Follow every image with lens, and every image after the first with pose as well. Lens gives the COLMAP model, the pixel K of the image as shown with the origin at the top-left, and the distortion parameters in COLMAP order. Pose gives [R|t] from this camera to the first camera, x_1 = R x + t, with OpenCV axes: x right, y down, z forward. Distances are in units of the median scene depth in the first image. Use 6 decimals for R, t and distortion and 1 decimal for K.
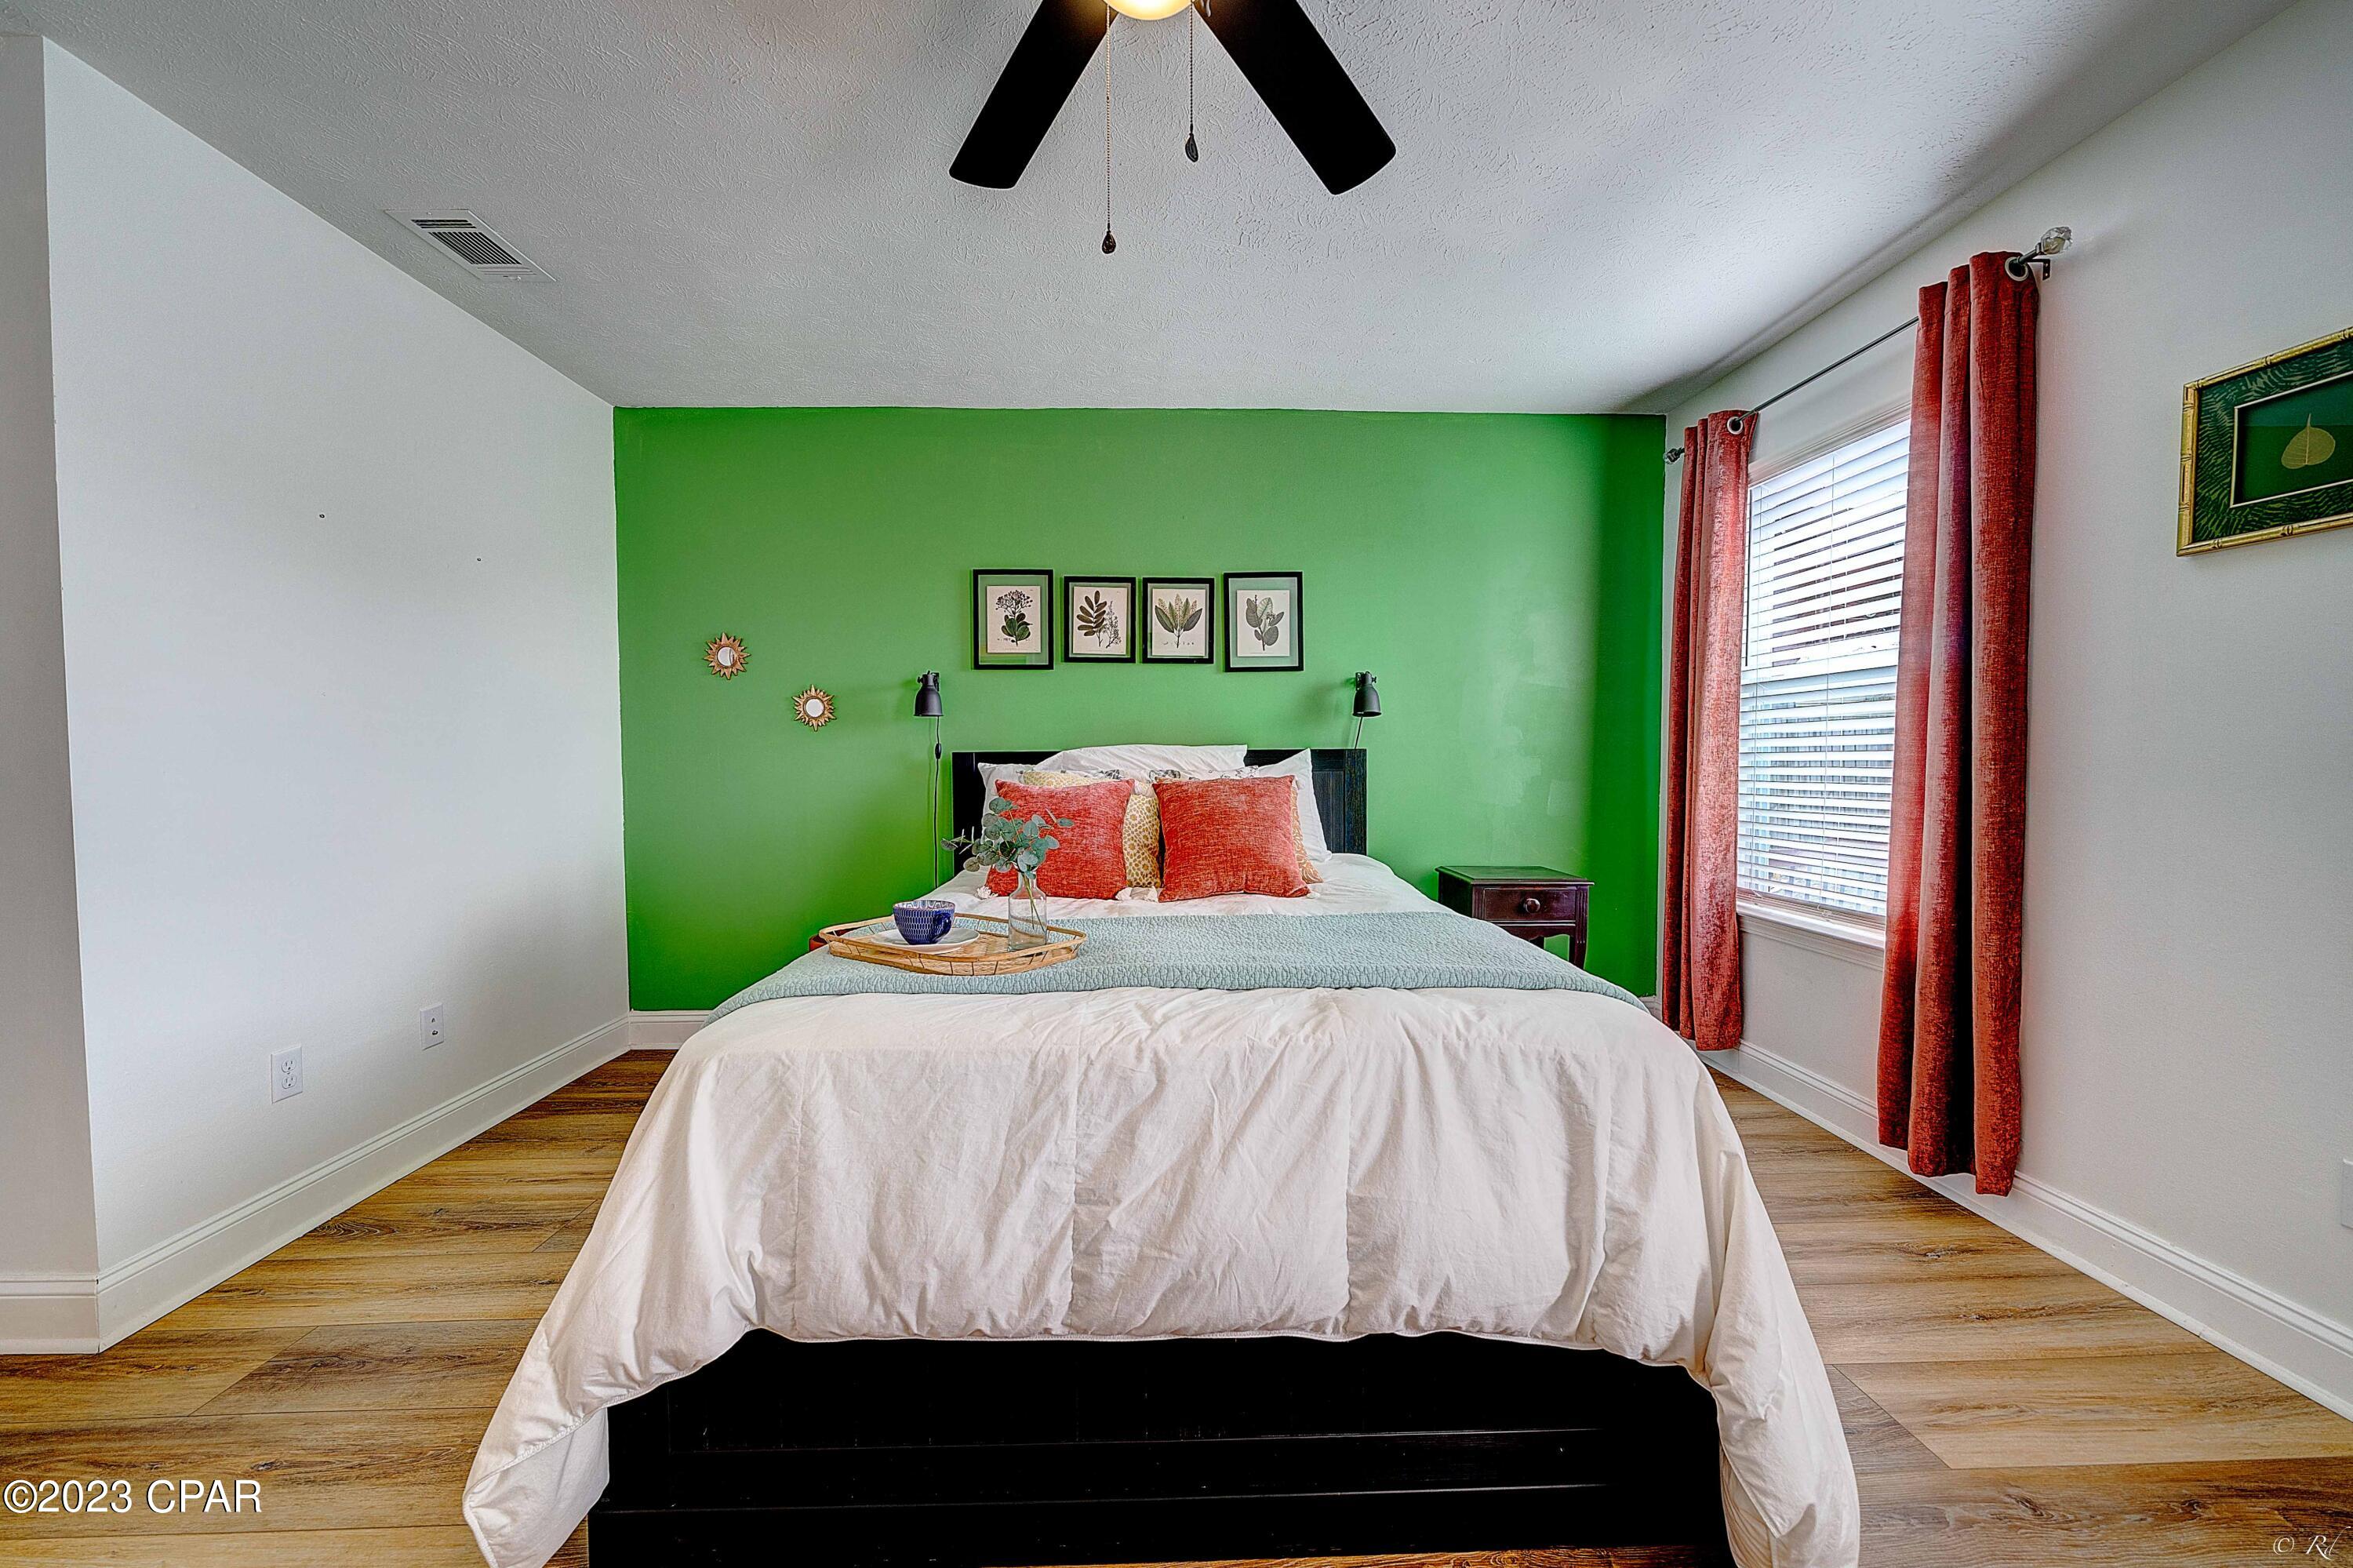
lens RADIAL K [[832.2, 0, 1176.5], [0, 832.2, 784.0], [0, 0, 1]] dist [-0.007005, 0.000245]
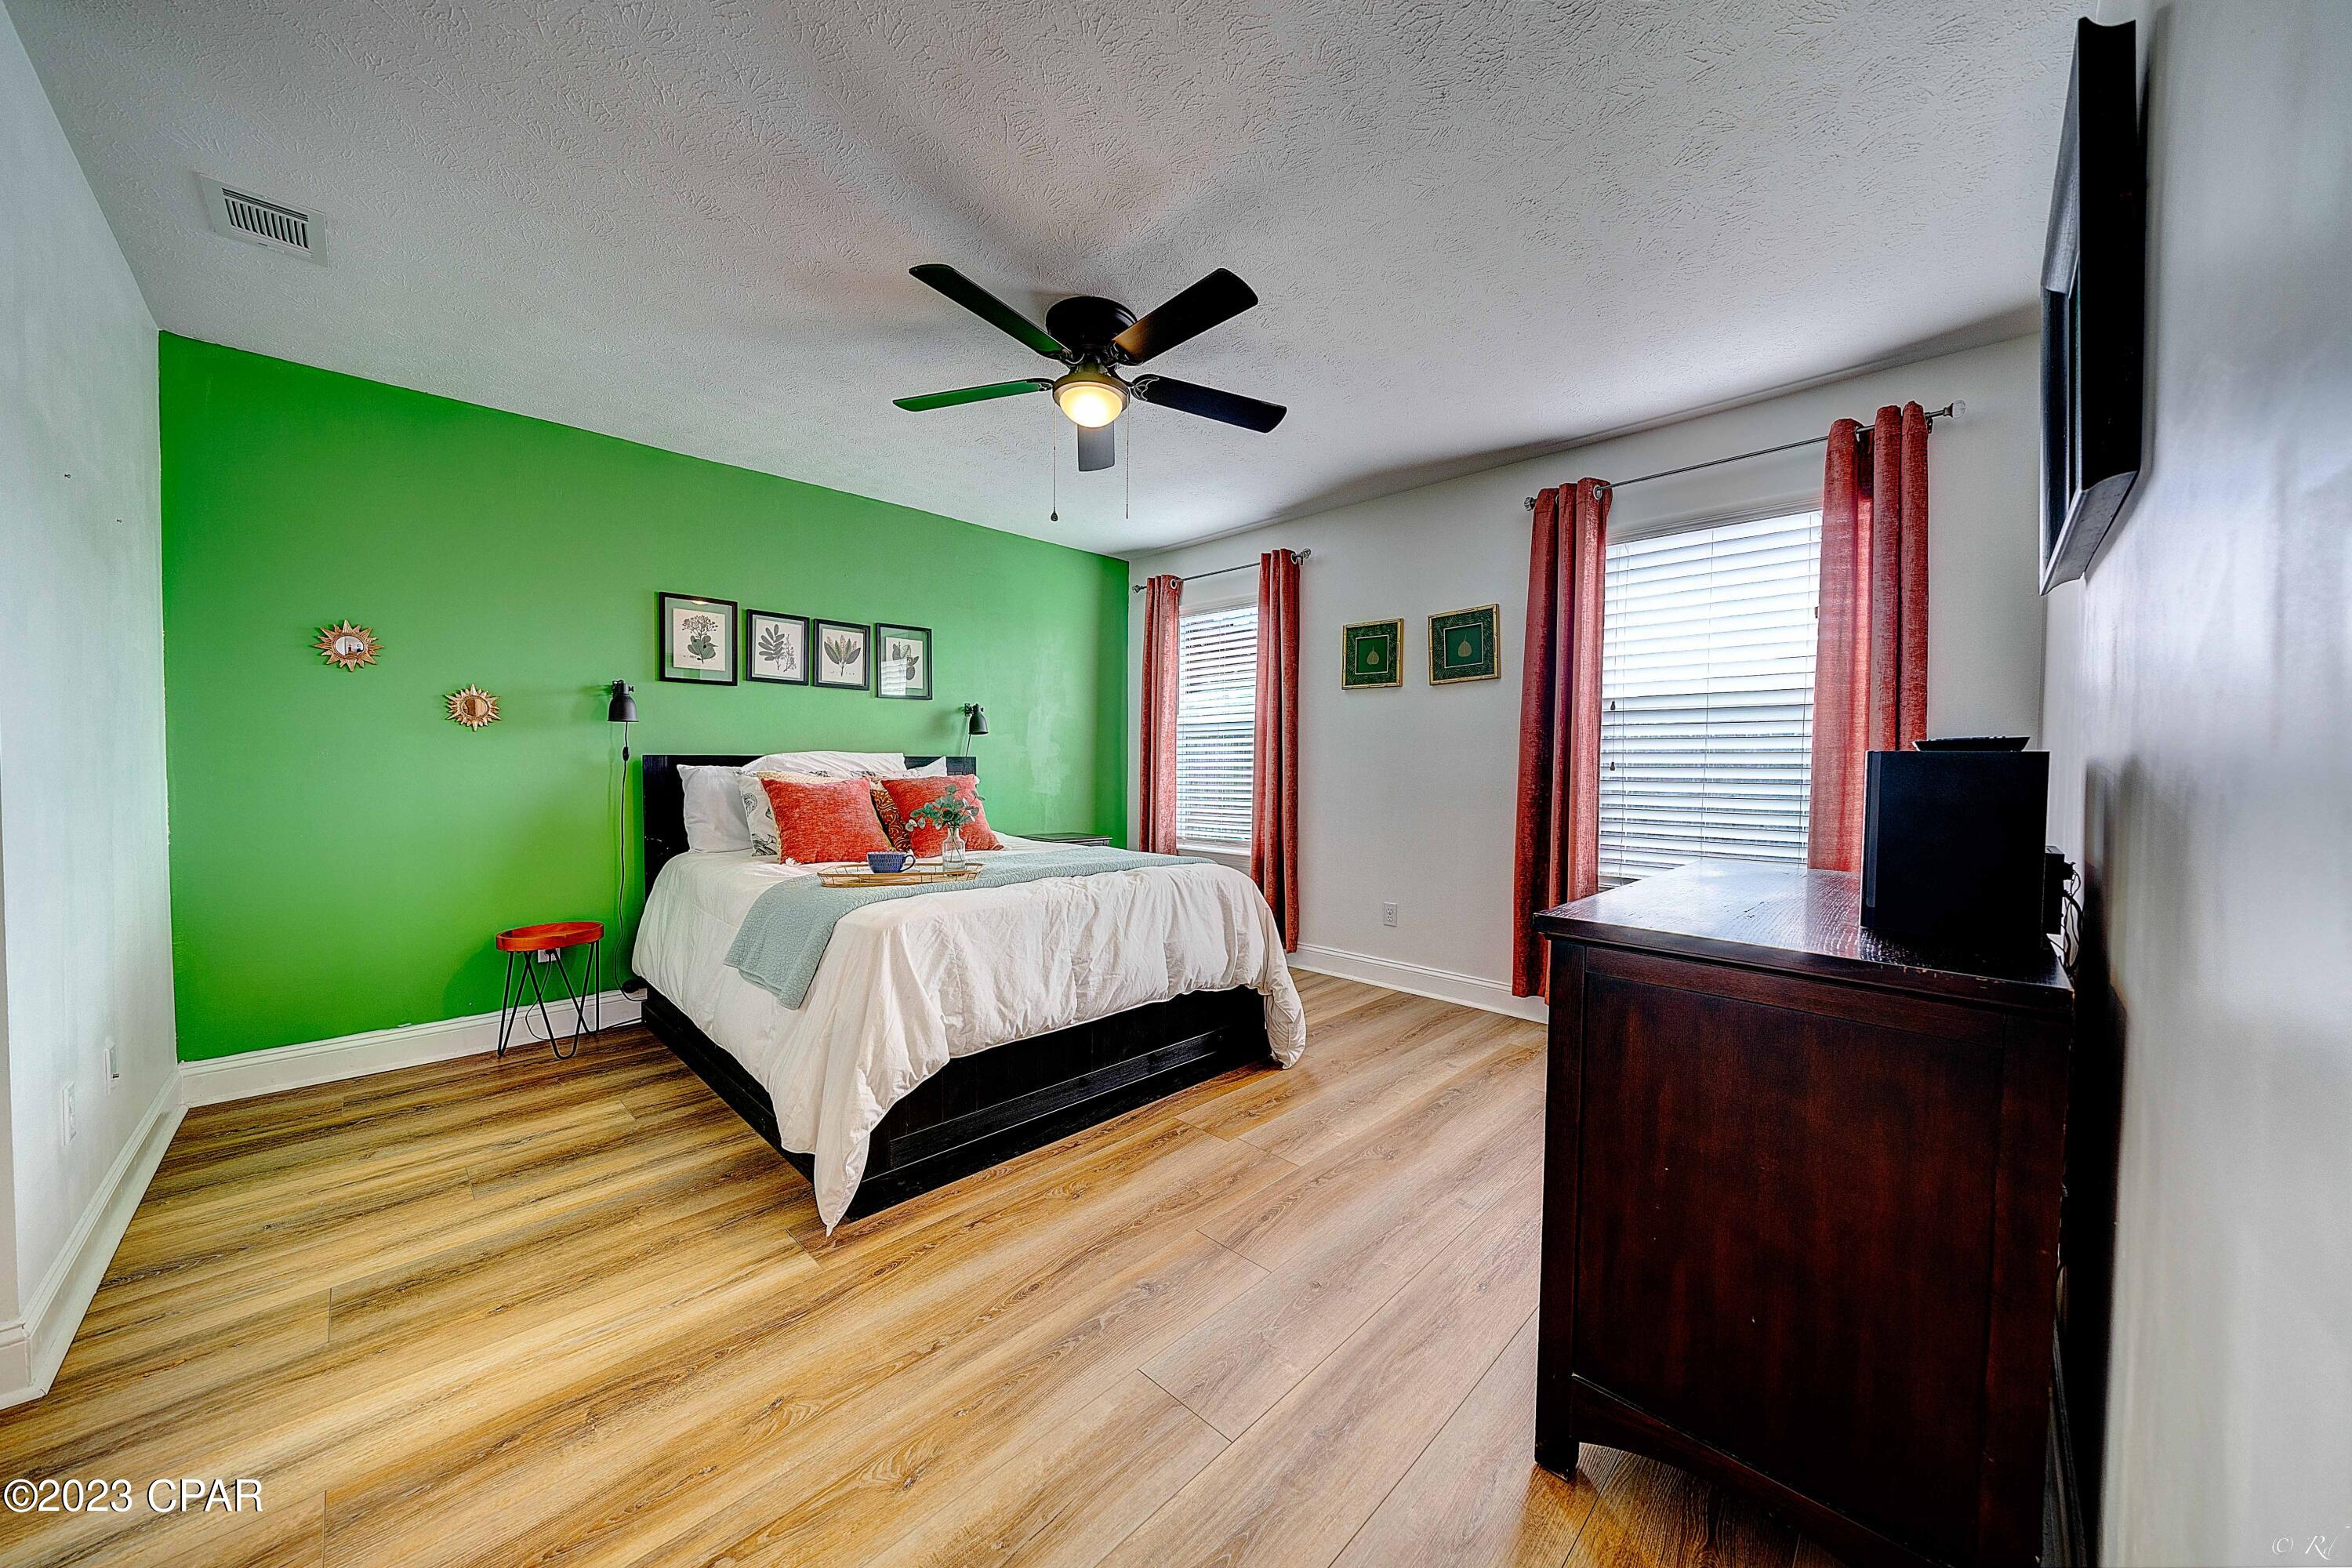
lens RADIAL K [[800.6, 0, 1173.7], [0, 800.6, 784.0], [0, 0, 1]] dist [-0.006662, -0.000167]
pose [[0.728847, -0.009632, 0.684608, -0.529815], [0.013537, 0.999908, -0.000343, 0.011492], [-0.684542, 0.009517, 0.728911, -0.281672]]
